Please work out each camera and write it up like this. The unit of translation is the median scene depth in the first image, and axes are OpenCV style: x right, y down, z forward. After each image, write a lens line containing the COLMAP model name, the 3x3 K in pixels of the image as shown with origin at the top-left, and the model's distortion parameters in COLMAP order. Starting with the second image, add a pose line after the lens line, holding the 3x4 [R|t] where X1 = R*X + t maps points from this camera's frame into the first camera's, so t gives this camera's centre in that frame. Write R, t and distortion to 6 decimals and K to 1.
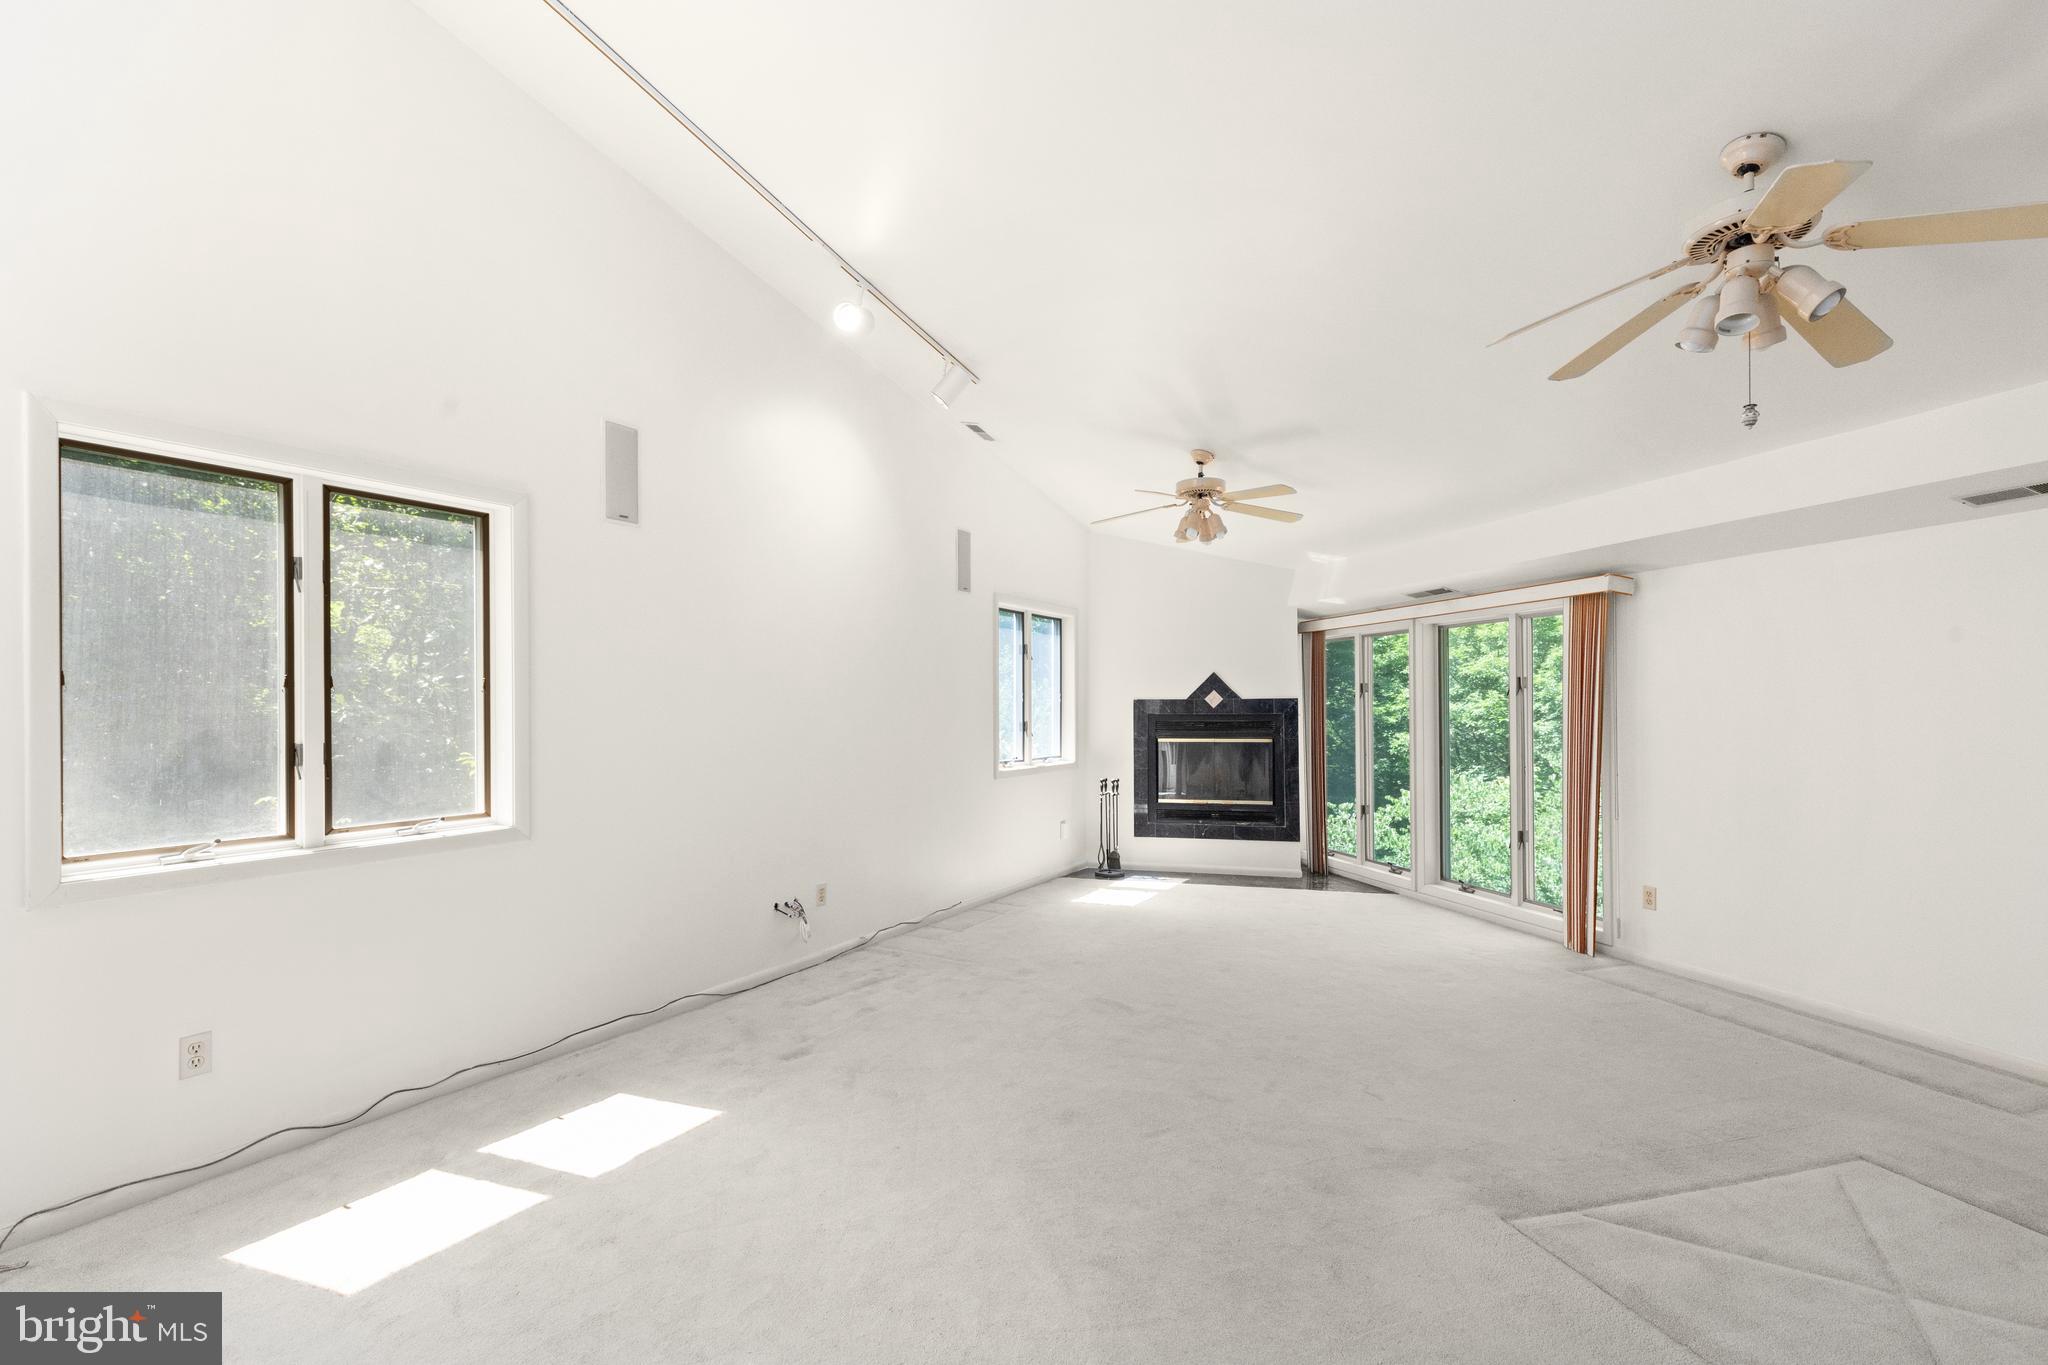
lens RADIAL K [[952.0, 0, 1031.8], [0, 952.0, 688.6], [0, 0, 1]] dist [0.006403, -0.000247]
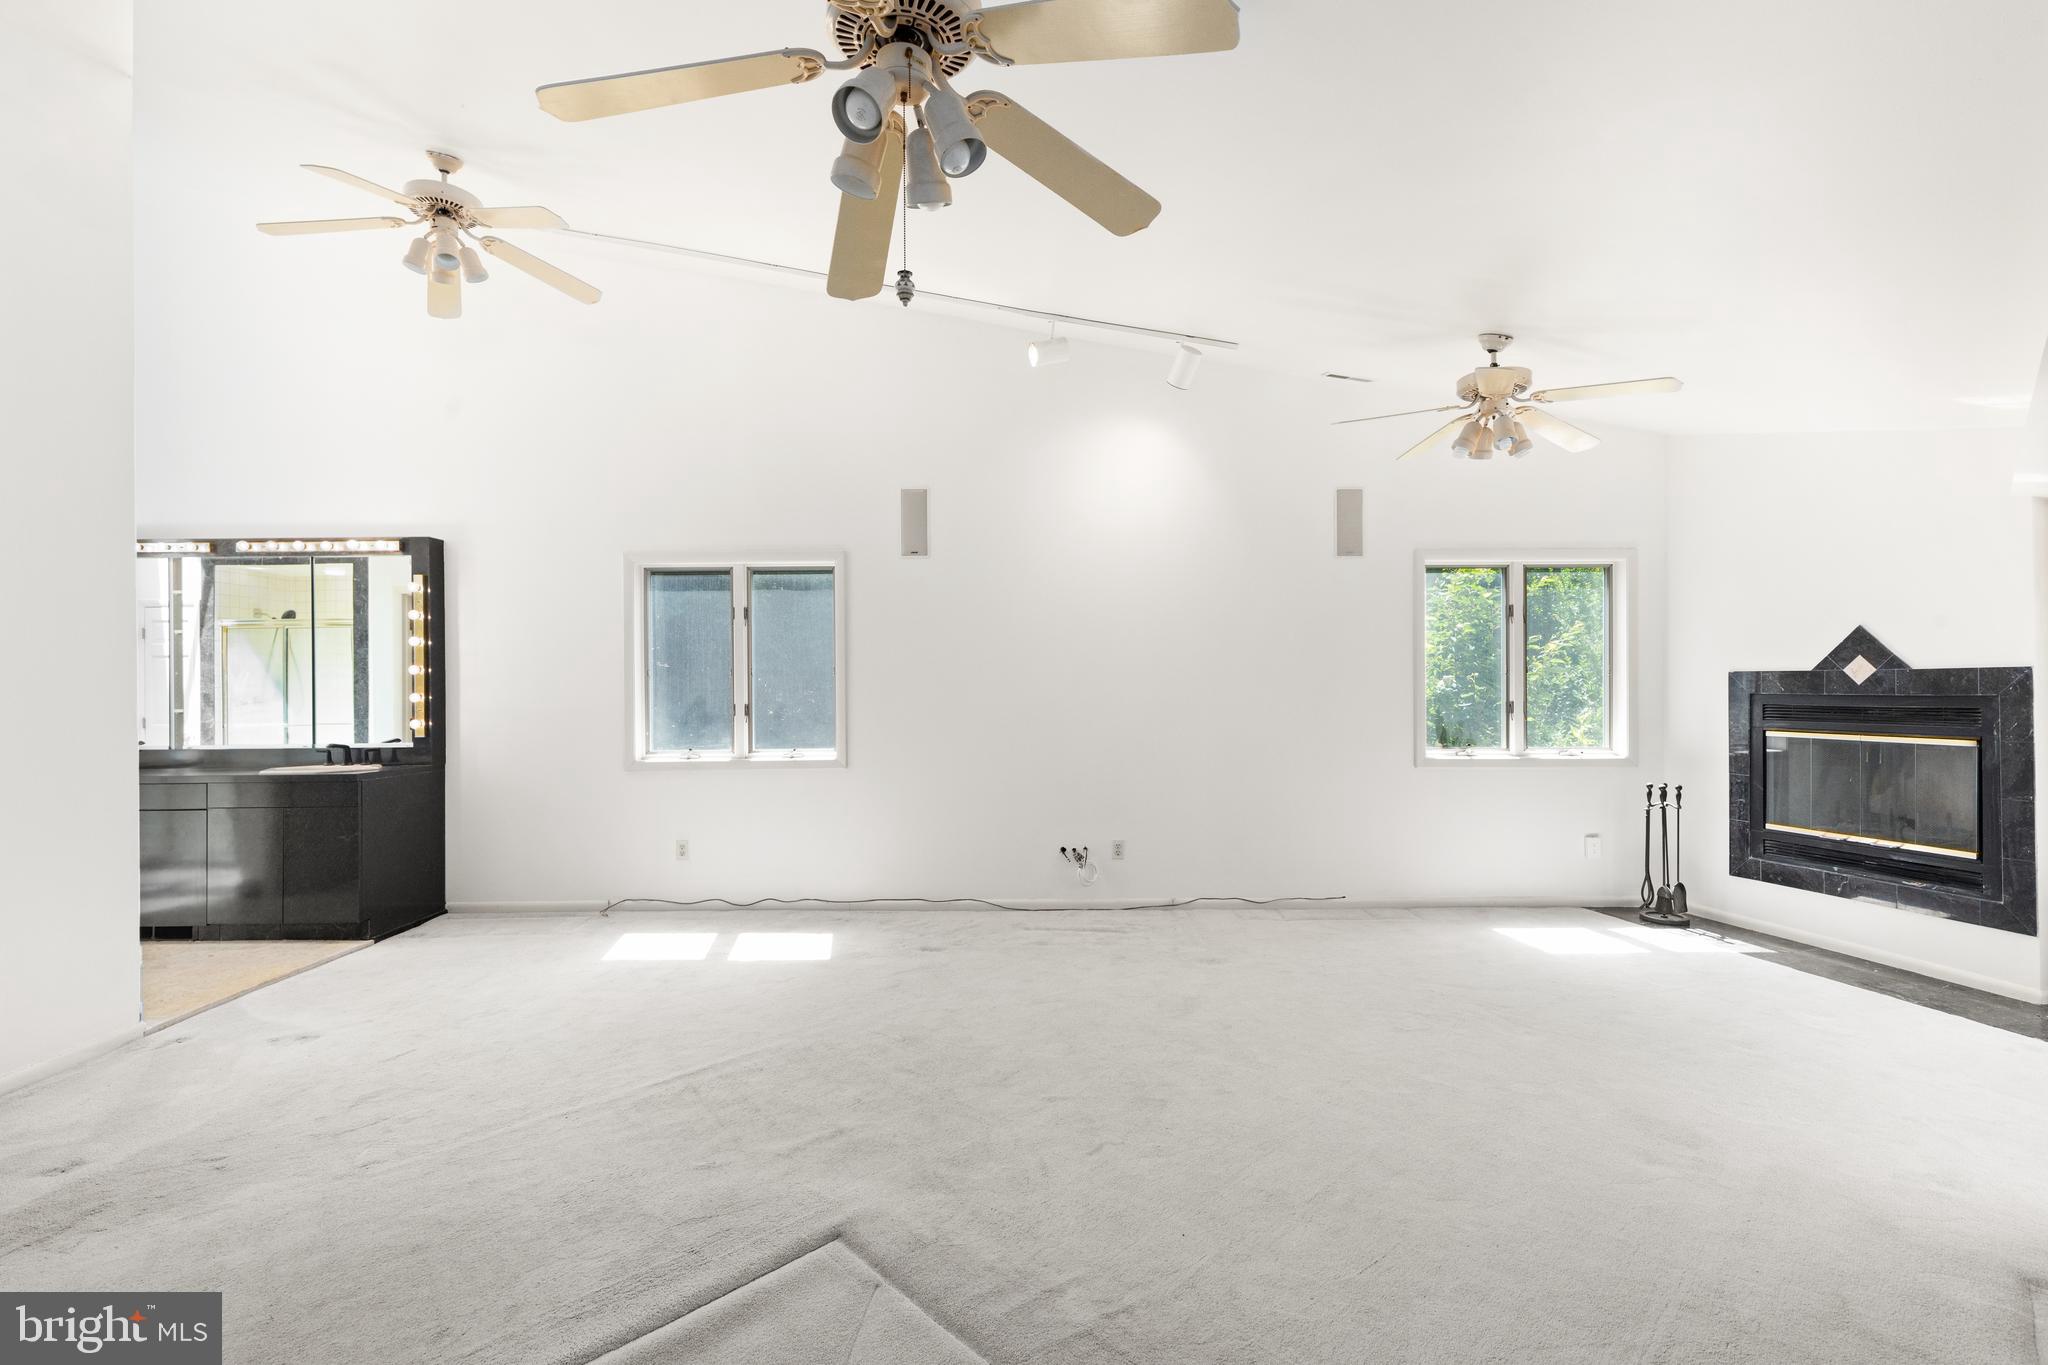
lens RADIAL K [[952.0, 0, 1033.0], [0, 952.0, 661.6], [0, 0, 1]] dist [0.006403, -0.000247]
pose [[0.467168, -0.020082, -0.883940, 0.492239], [0.019433, 0.999734, -0.012442, 0.003212], [0.883955, -0.011365, 0.467434, 0.256348]]
